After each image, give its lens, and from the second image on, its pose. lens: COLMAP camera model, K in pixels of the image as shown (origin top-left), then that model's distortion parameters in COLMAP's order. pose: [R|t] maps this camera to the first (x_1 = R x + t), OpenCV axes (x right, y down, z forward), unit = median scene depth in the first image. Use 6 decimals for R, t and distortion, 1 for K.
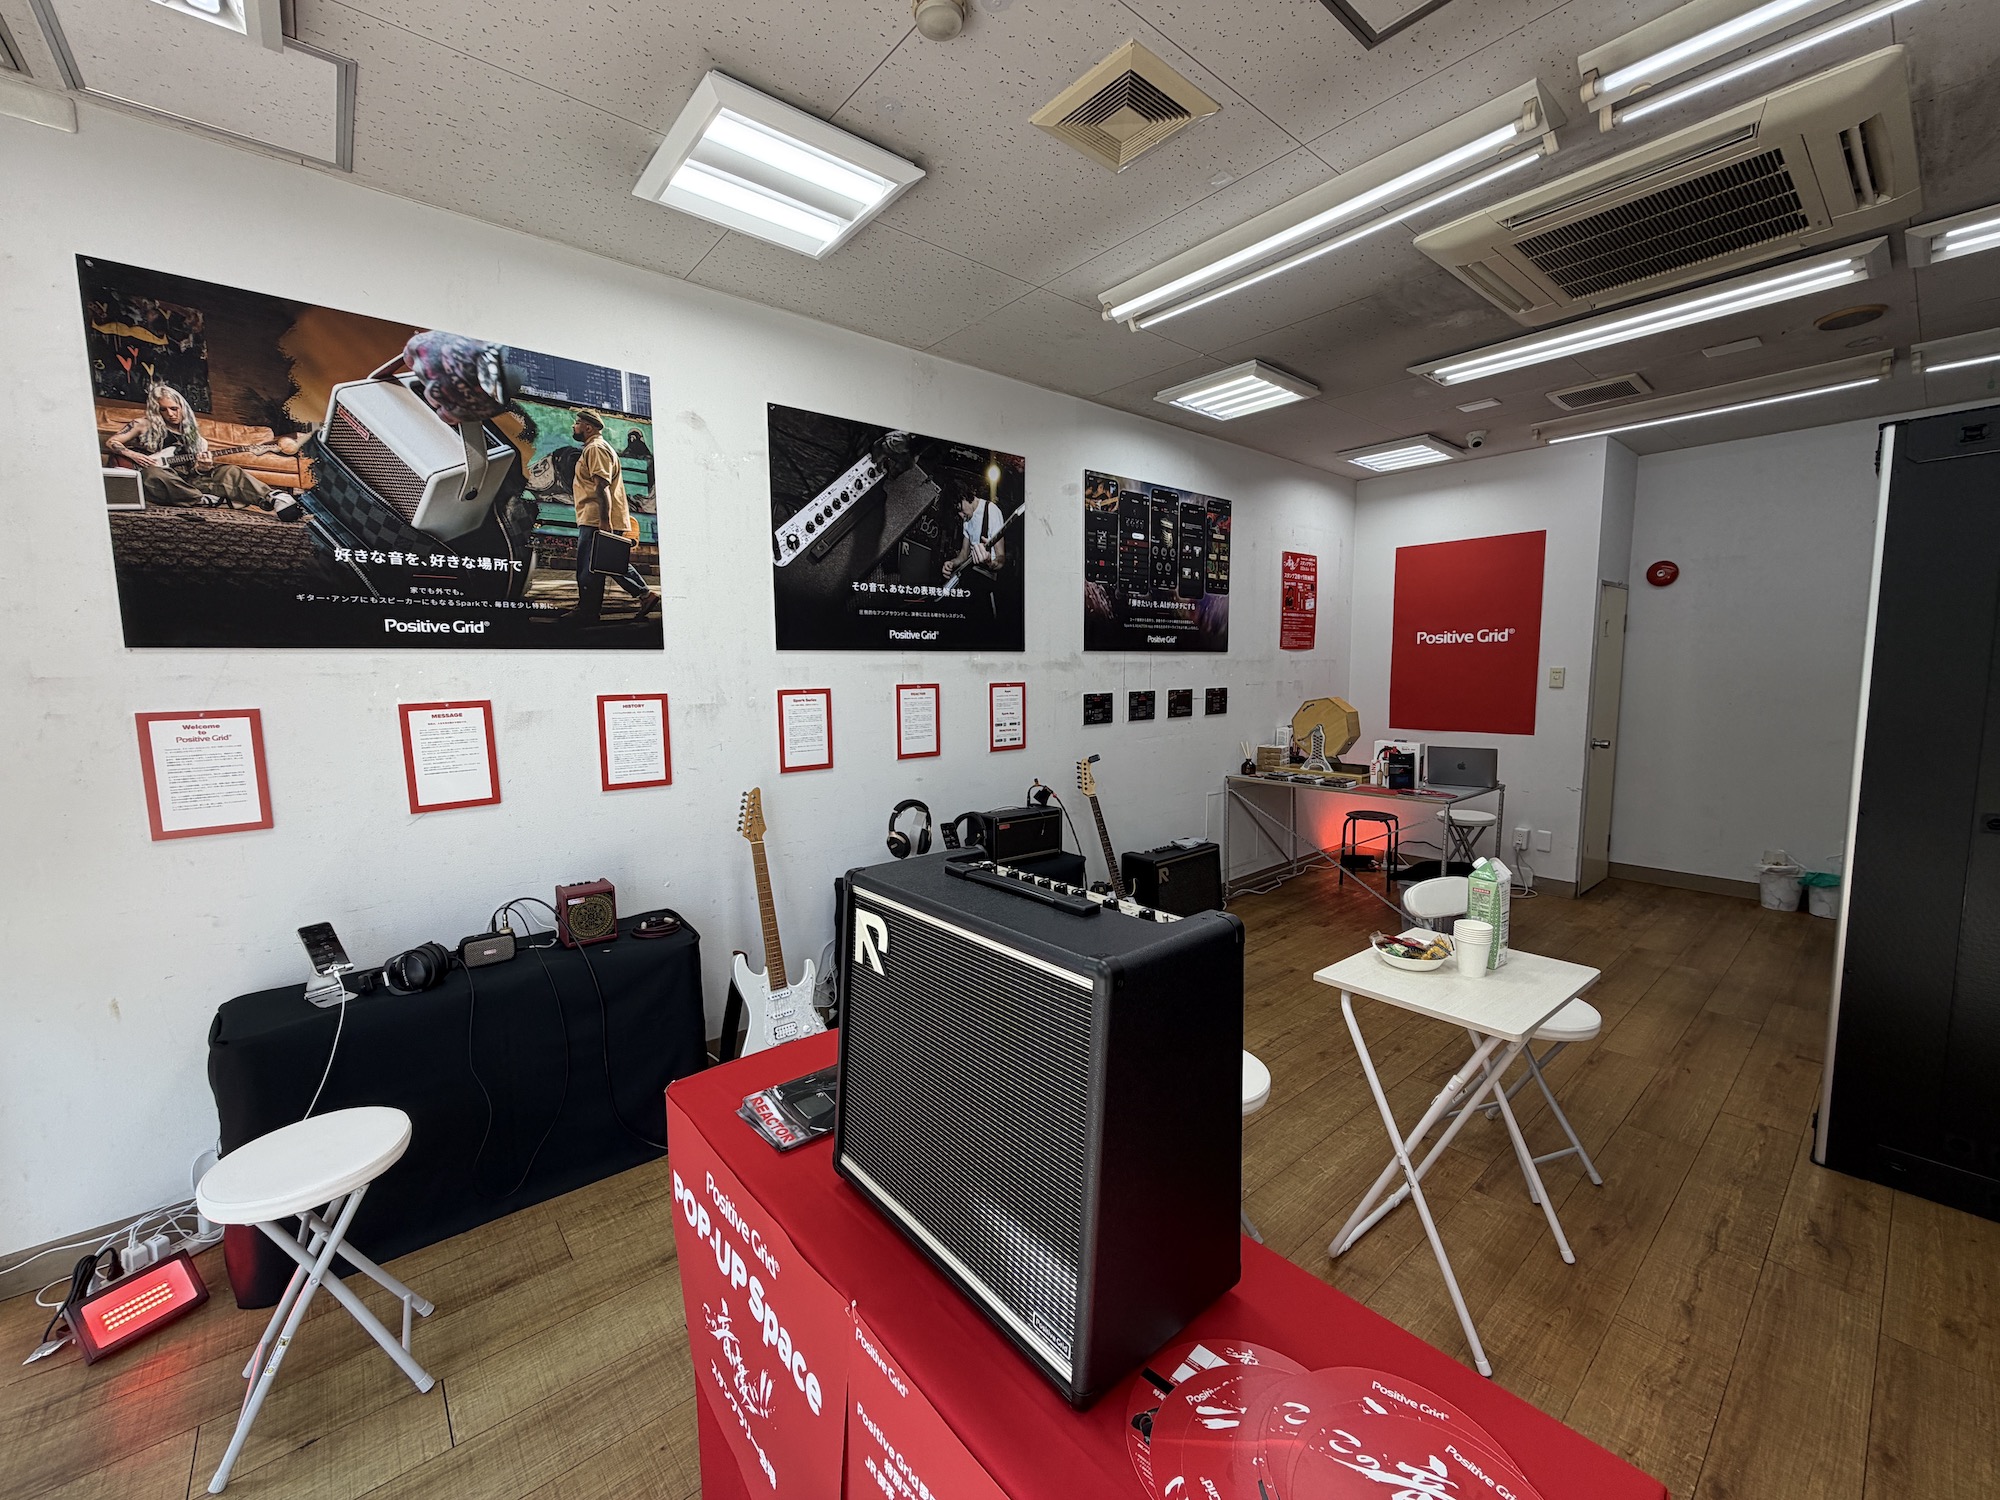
lens RADIAL K [[792.7, 0, 995.7], [0, 792.7, 748.3], [0, 0, 1]] dist [-0.000556, -0.000219]
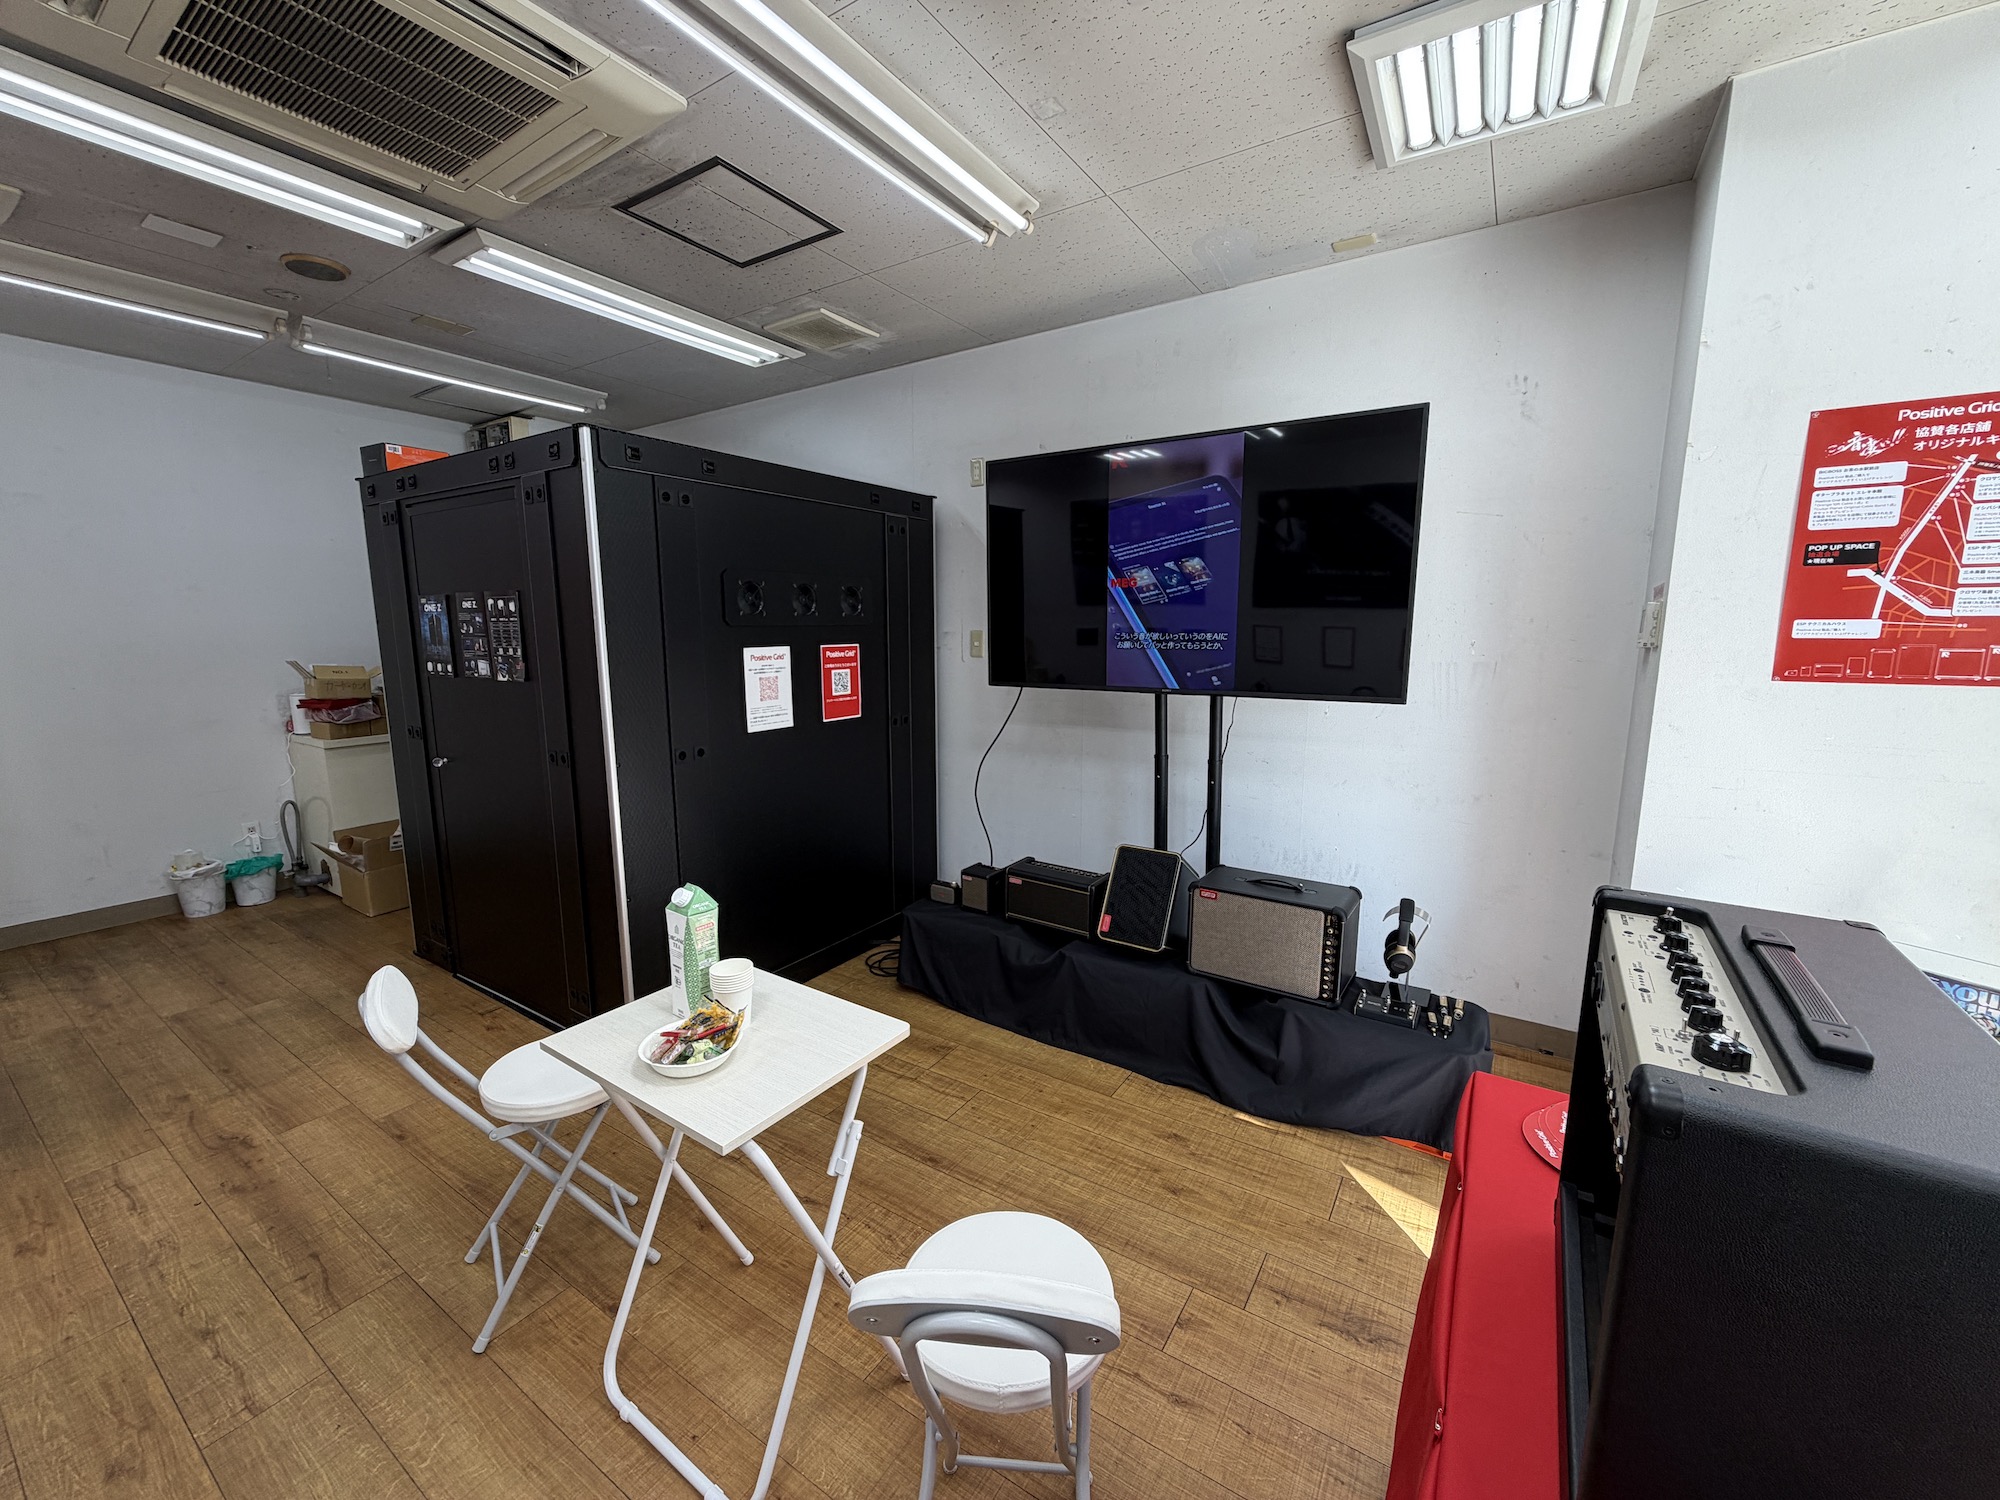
lens RADIAL K [[792.7, 0, 994.0], [0, 792.7, 753.9], [0, 0, 1]] dist [-0.000556, -0.000219]
pose [[-0.285575, -0.141123, 0.947909, -0.114247], [0.099708, 0.979356, 0.175843, -0.059018], [-0.953155, 0.144731, -0.265609, 0.528029]]
